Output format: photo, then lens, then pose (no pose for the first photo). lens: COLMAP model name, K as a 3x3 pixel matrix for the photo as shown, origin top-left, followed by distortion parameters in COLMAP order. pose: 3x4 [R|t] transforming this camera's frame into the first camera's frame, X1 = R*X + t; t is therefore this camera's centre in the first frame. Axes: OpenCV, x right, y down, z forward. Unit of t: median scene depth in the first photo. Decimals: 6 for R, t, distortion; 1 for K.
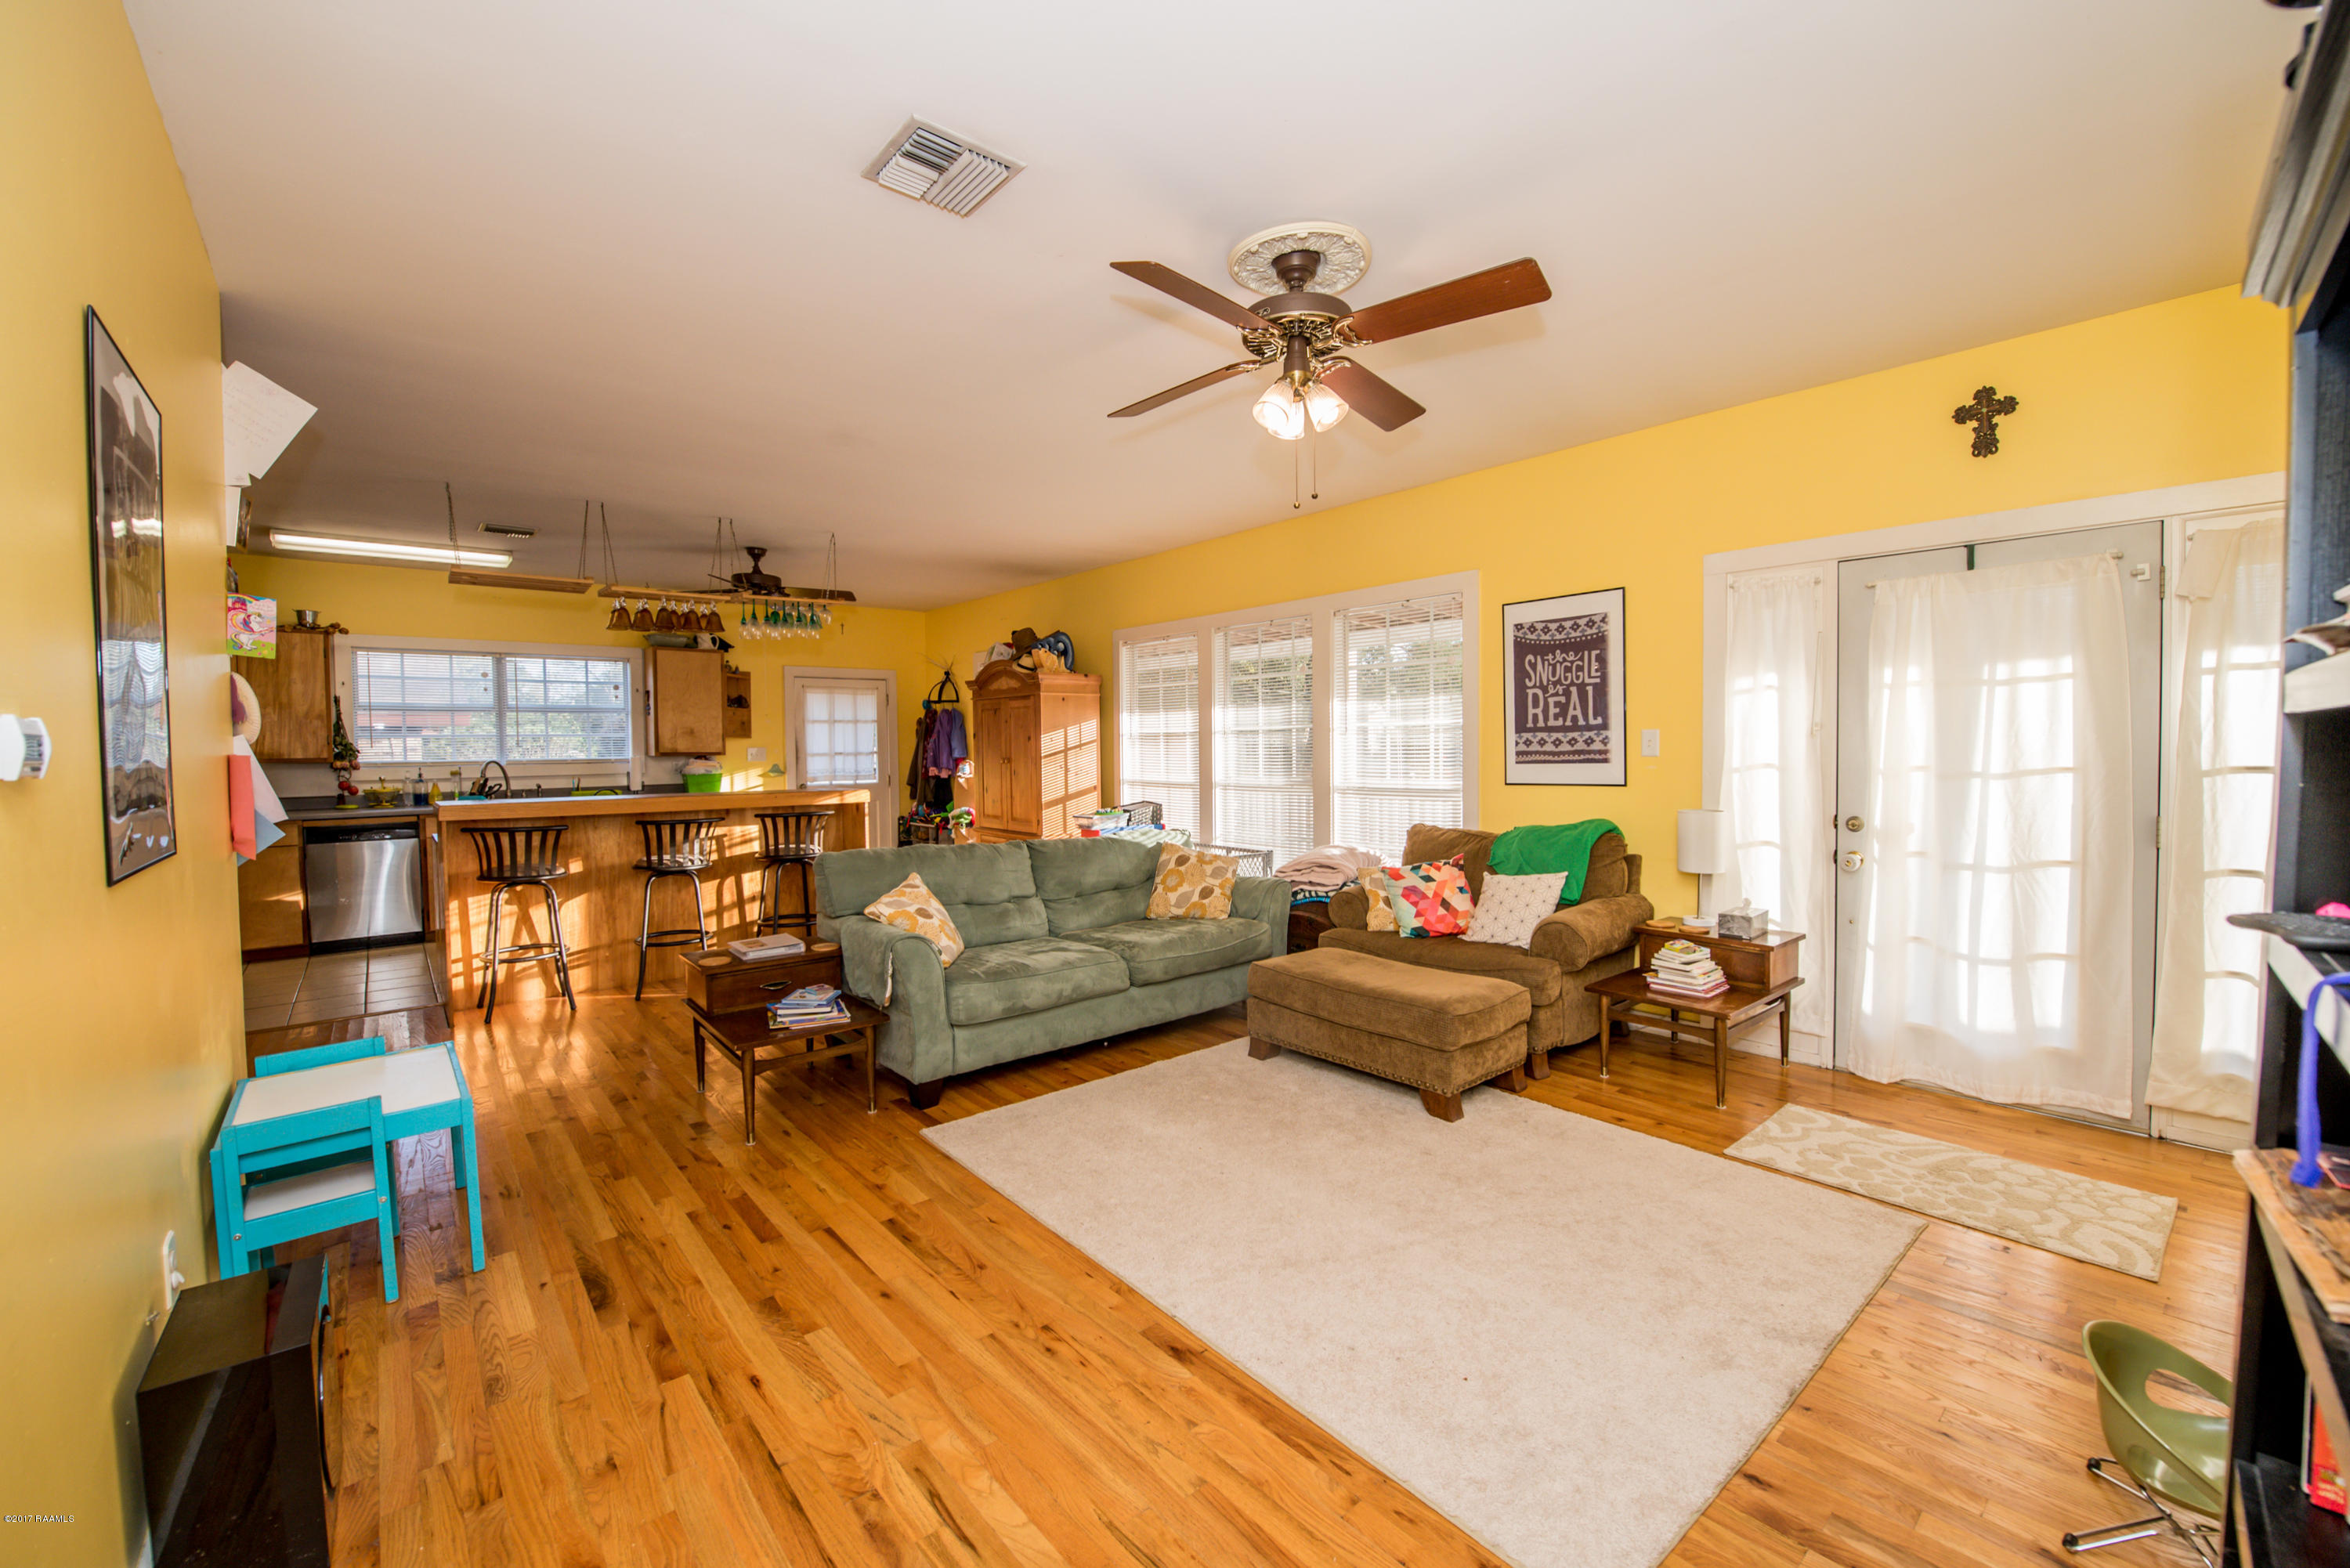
lens RADIAL K [[953.3, 0, 1175.0], [0, 953.3, 784.0], [0, 0, 1]] dist [-0.012381, -0.004486]
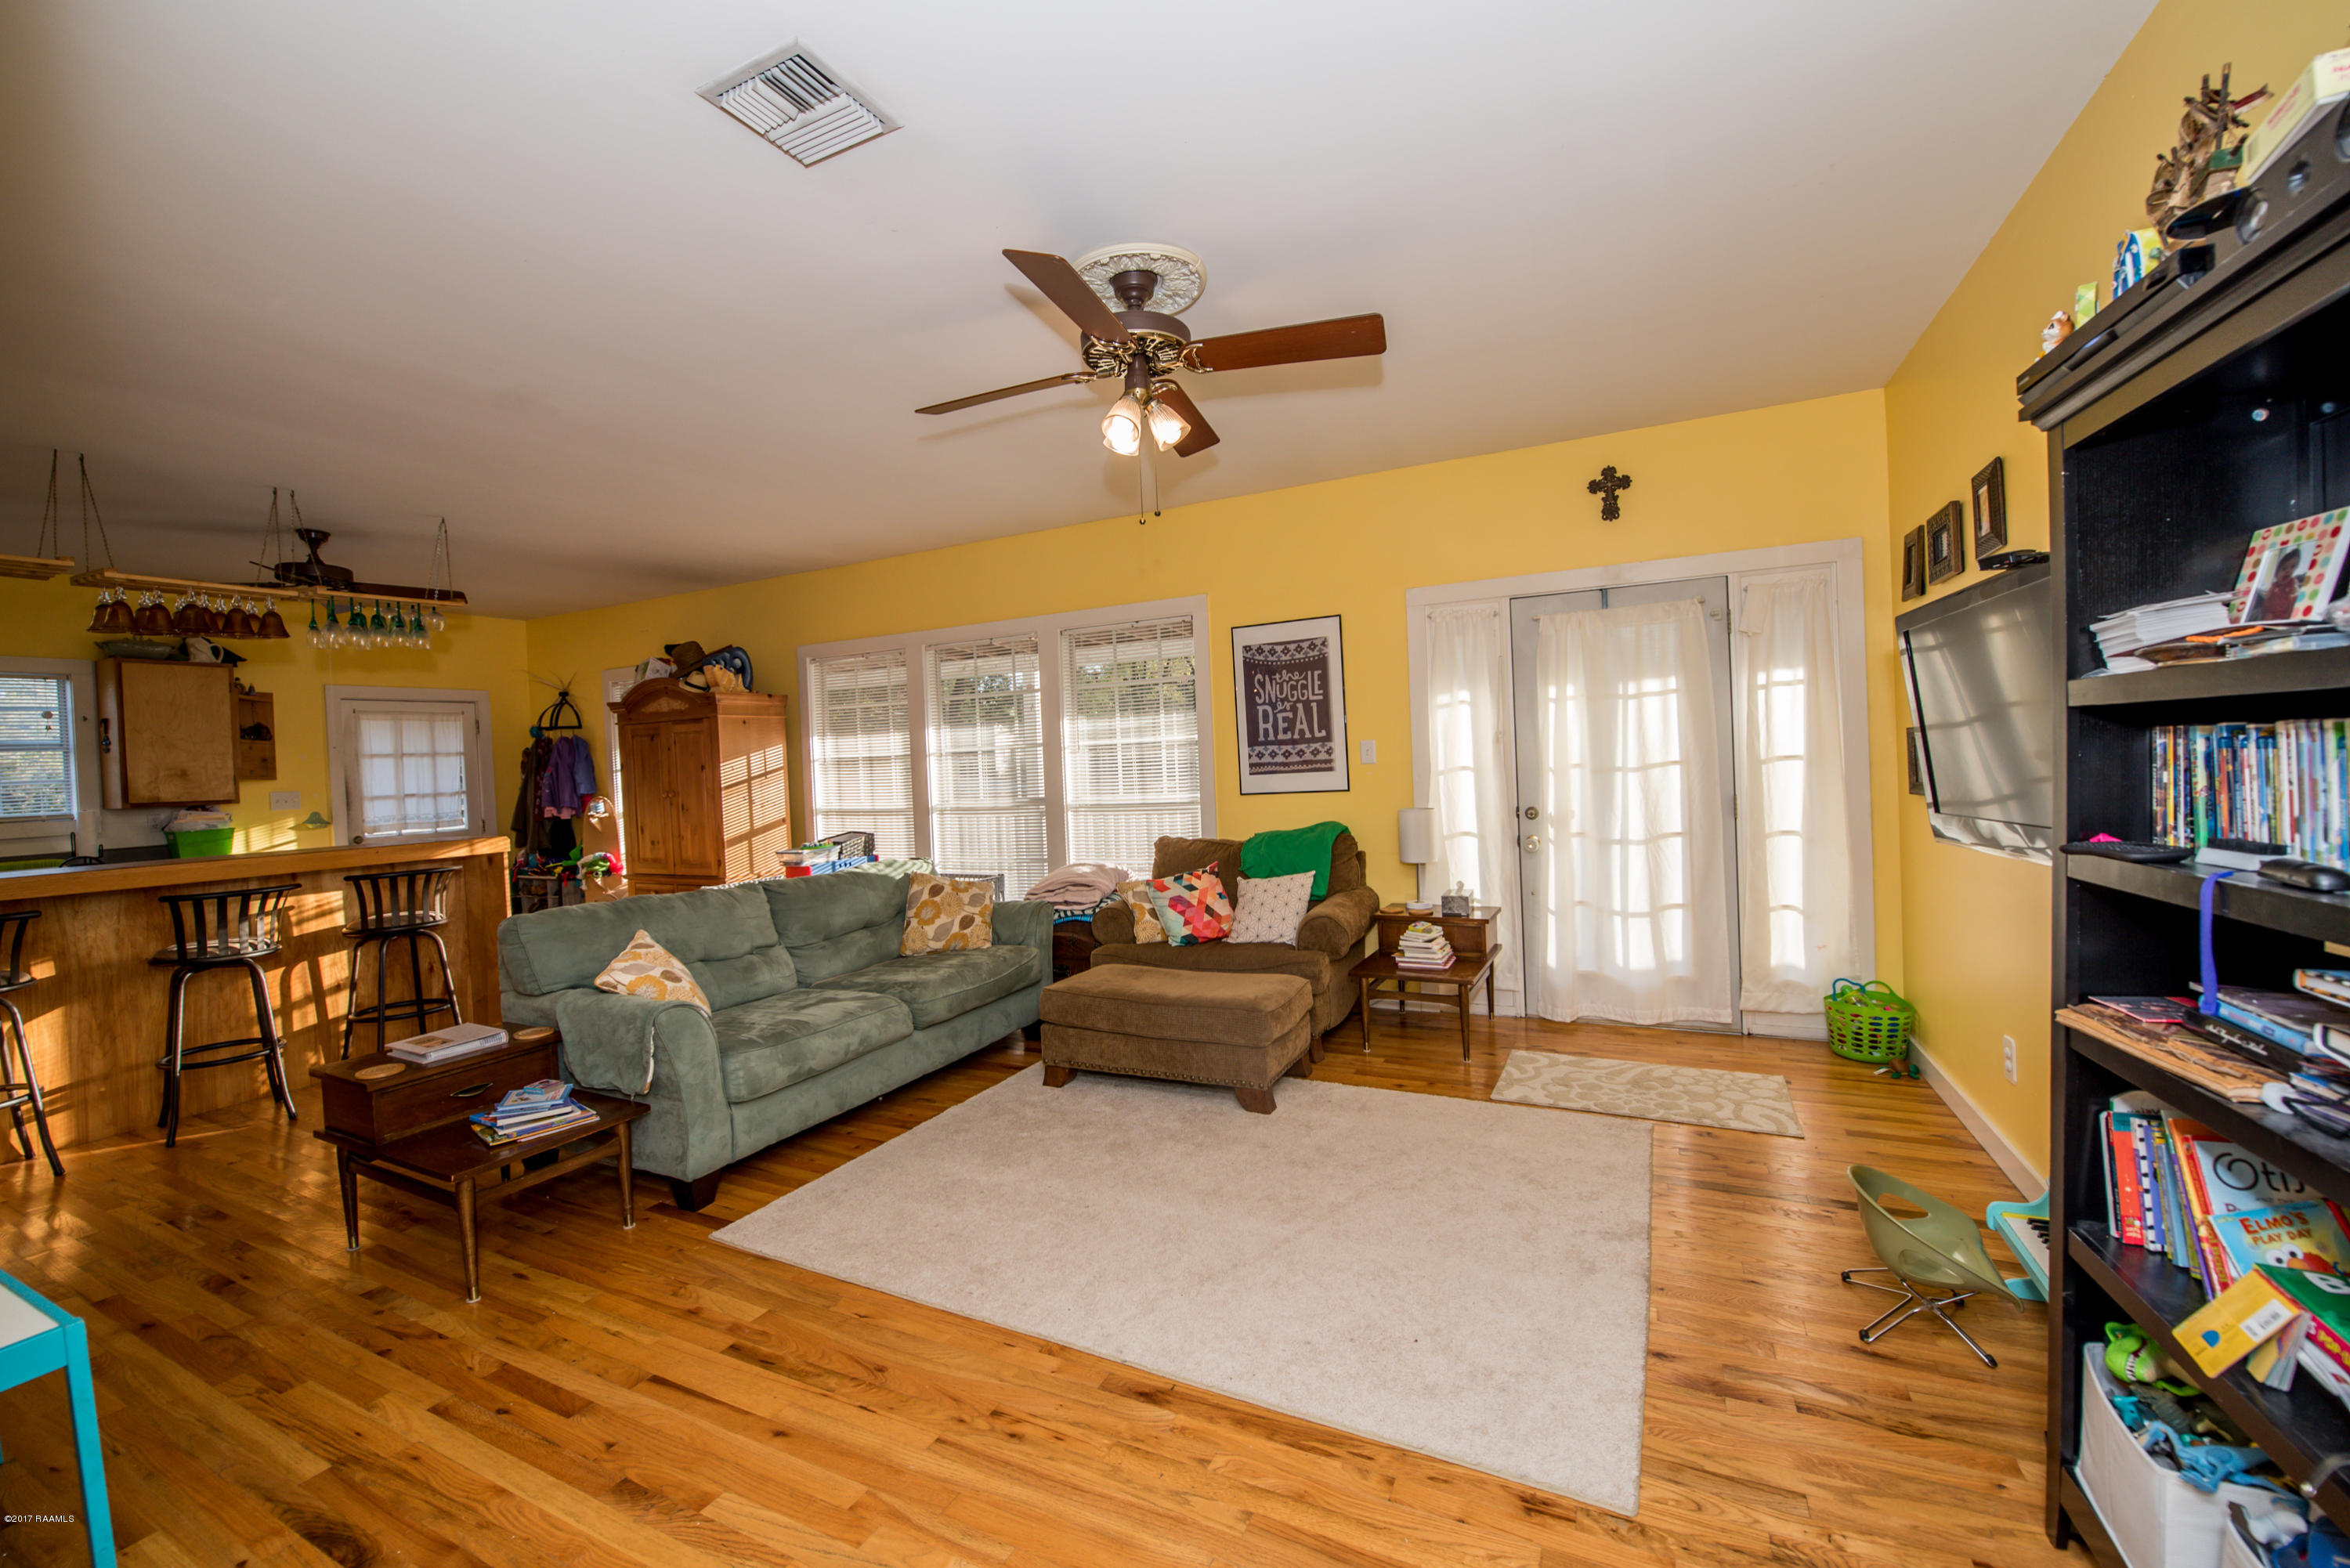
lens RADIAL K [[953.3, 0, 1175.0], [0, 953.3, 784.0], [0, 0, 1]] dist [-0.012381, -0.004486]
pose [[0.915758, -0.038108, 0.399918, -0.173841], [0.047686, 0.998764, -0.014022, -0.000132], [-0.398890, 0.031912, 0.916444, 0.051238]]
